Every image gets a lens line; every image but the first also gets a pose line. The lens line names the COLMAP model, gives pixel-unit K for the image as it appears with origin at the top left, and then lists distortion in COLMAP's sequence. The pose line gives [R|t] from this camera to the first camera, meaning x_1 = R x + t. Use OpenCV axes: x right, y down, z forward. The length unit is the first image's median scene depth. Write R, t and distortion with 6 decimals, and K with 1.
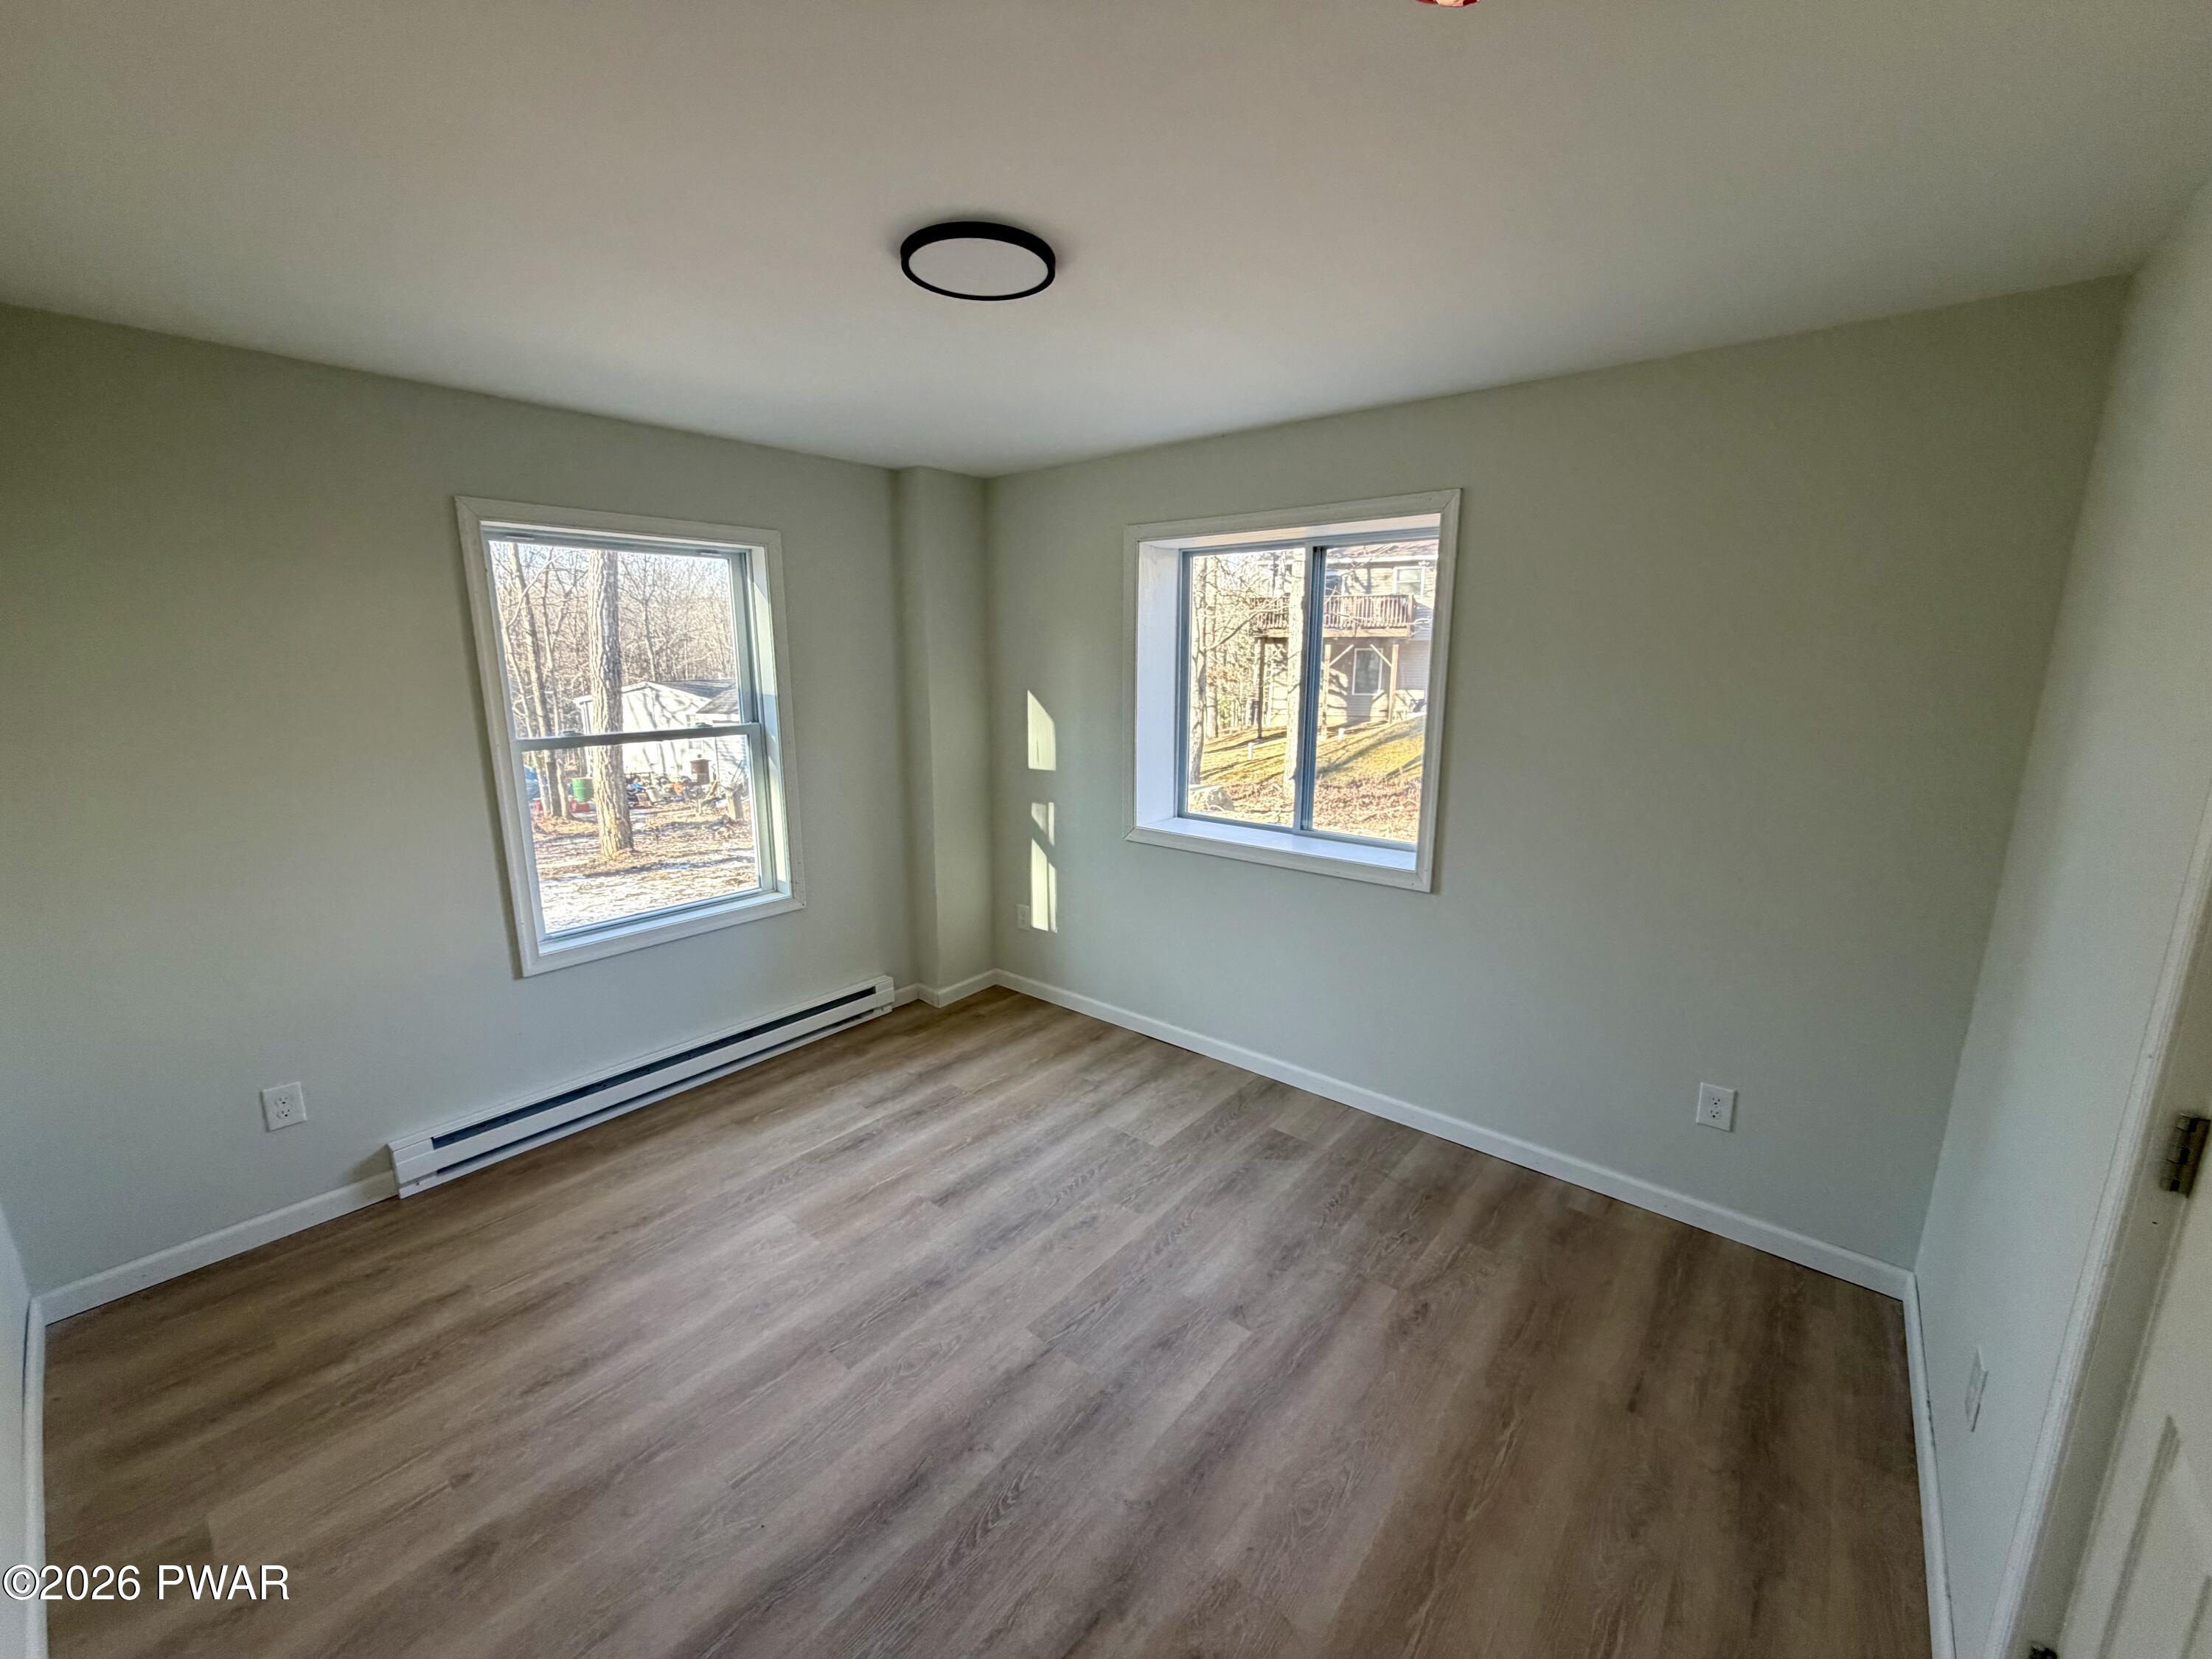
lens RADIAL K [[820.3, 0, 1106.0], [0, 820.3, 829.5], [0, 0, 1]] dist [0.000501, 0.000008]
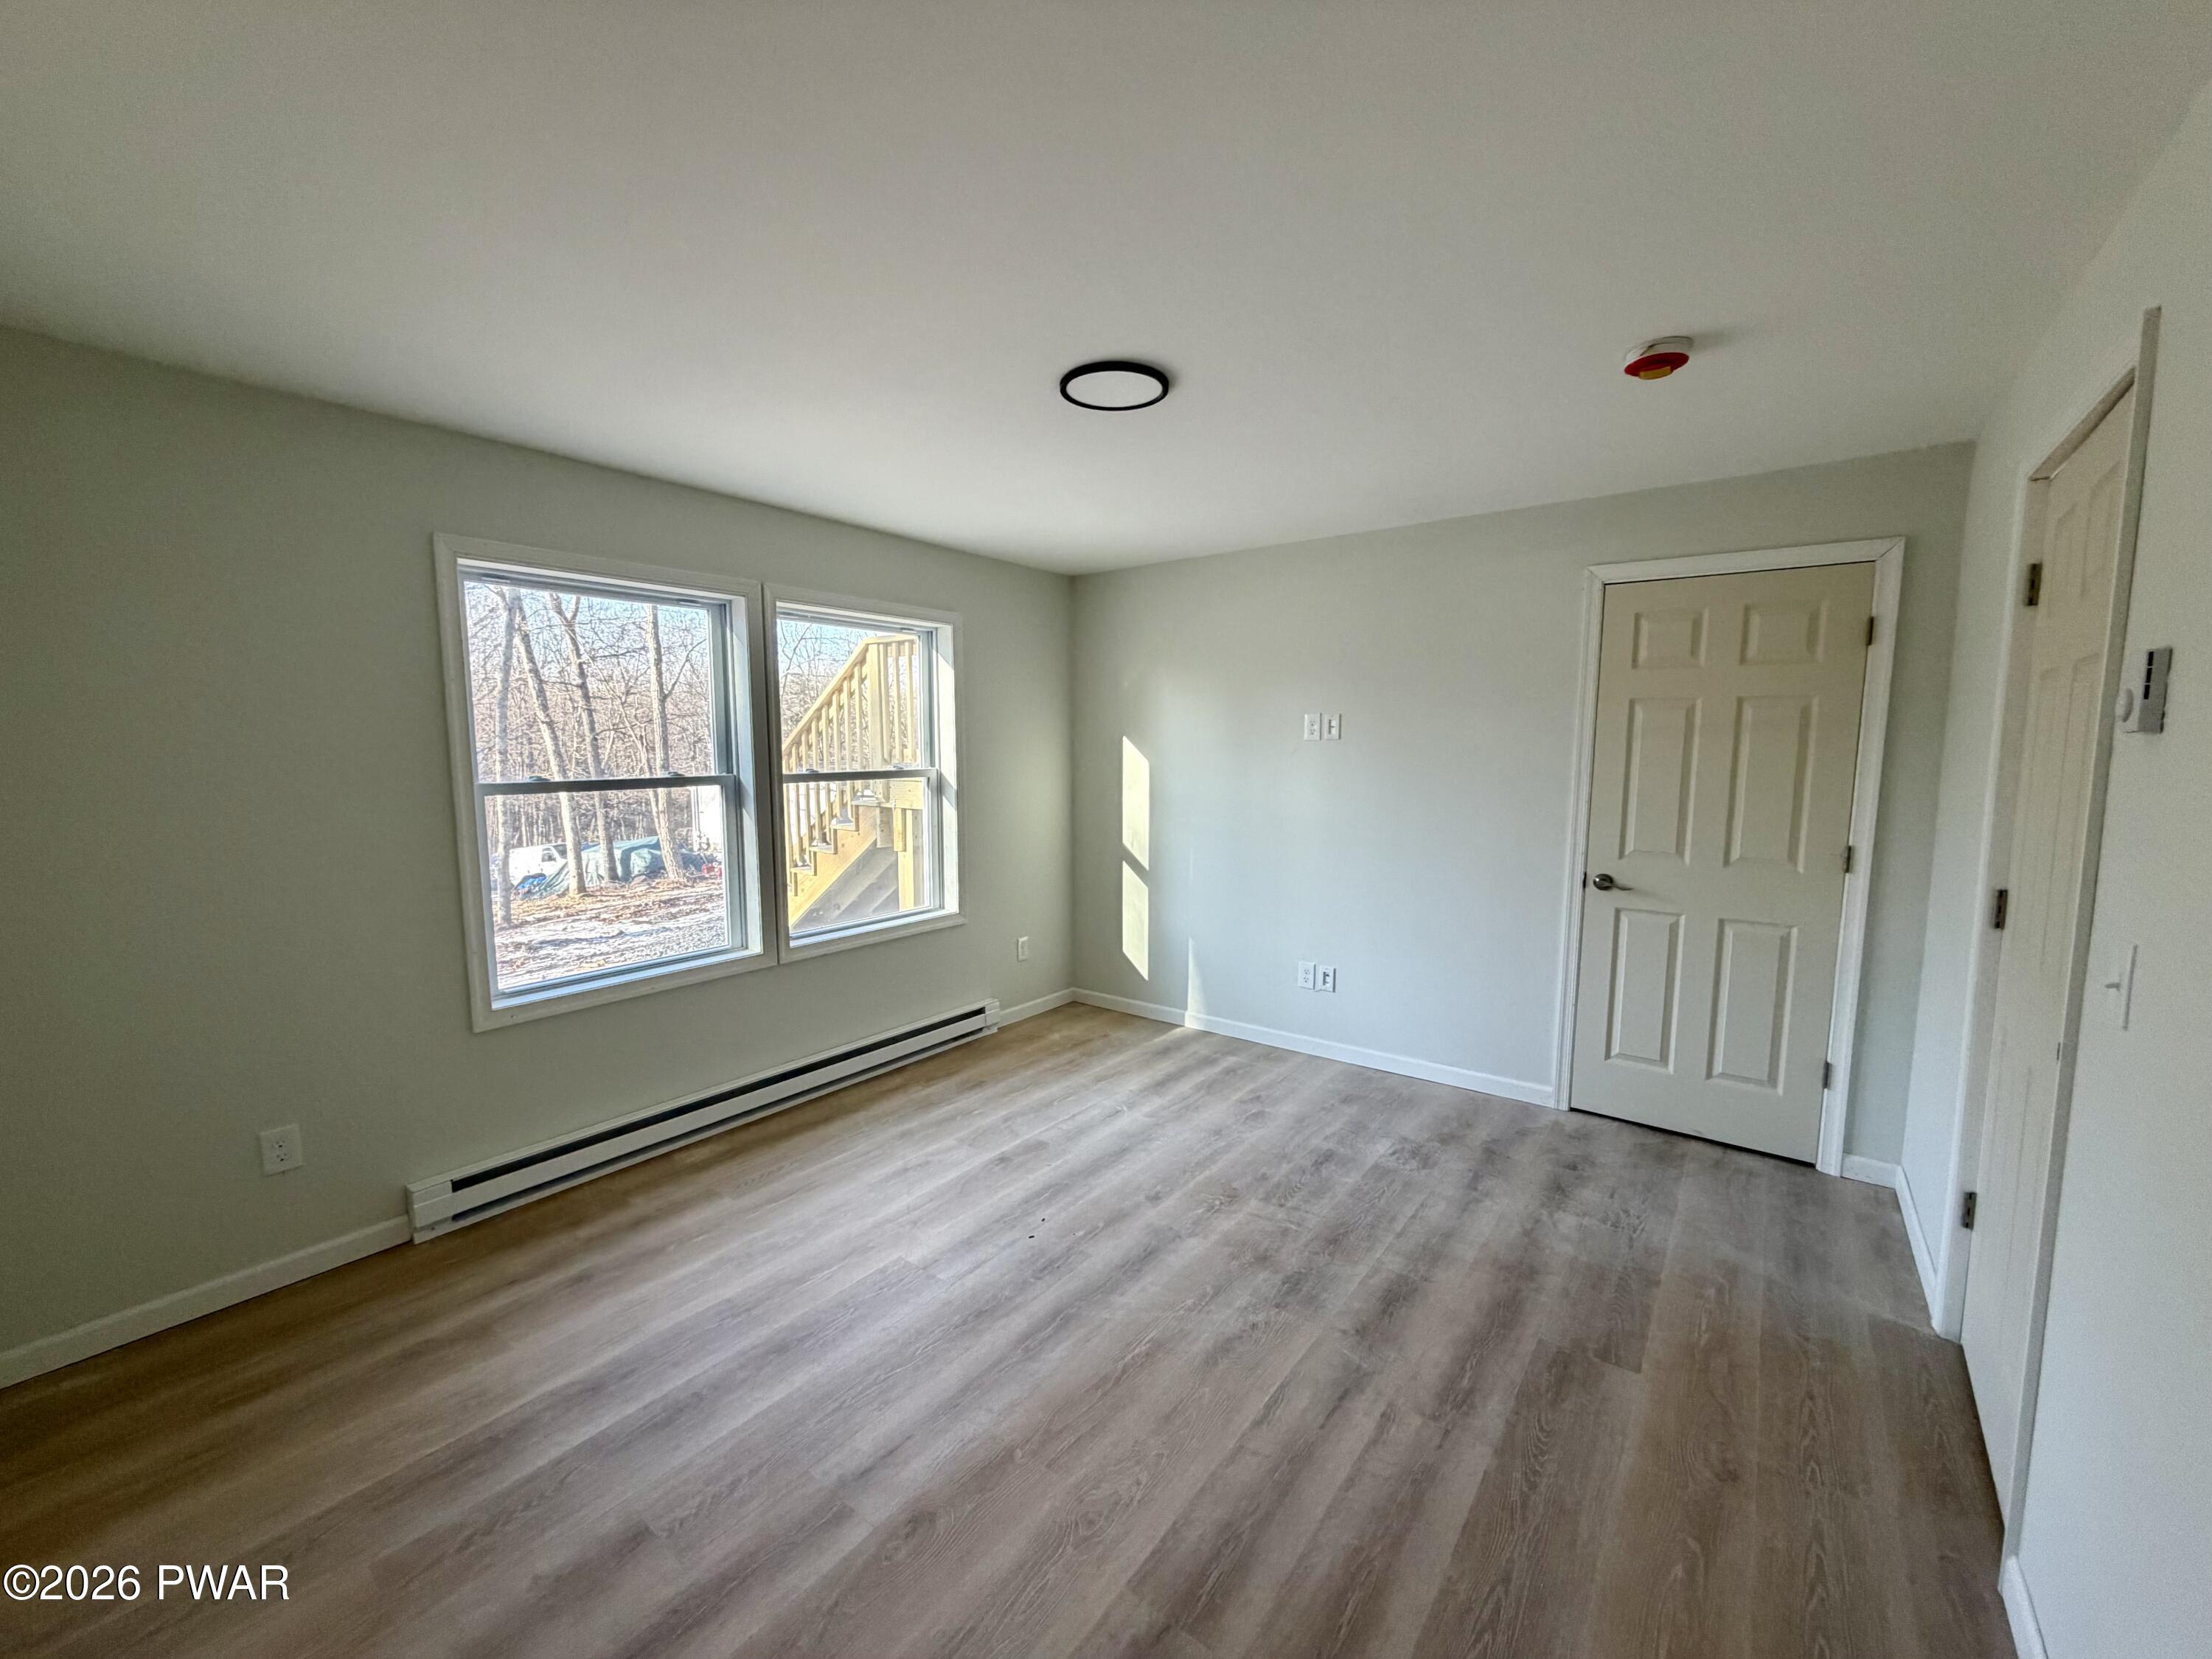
lens RADIAL K [[865.9, 0, 1106.0], [0, 865.9, 829.5], [0, 0, 1]] dist [0.001079, 0.000088]
pose [[0.996353, 0.026764, 0.081018, -0.137406], [-0.019960, 0.996295, -0.083654, 0.028895], [-0.082957, 0.081732, 0.993196, -0.128886]]
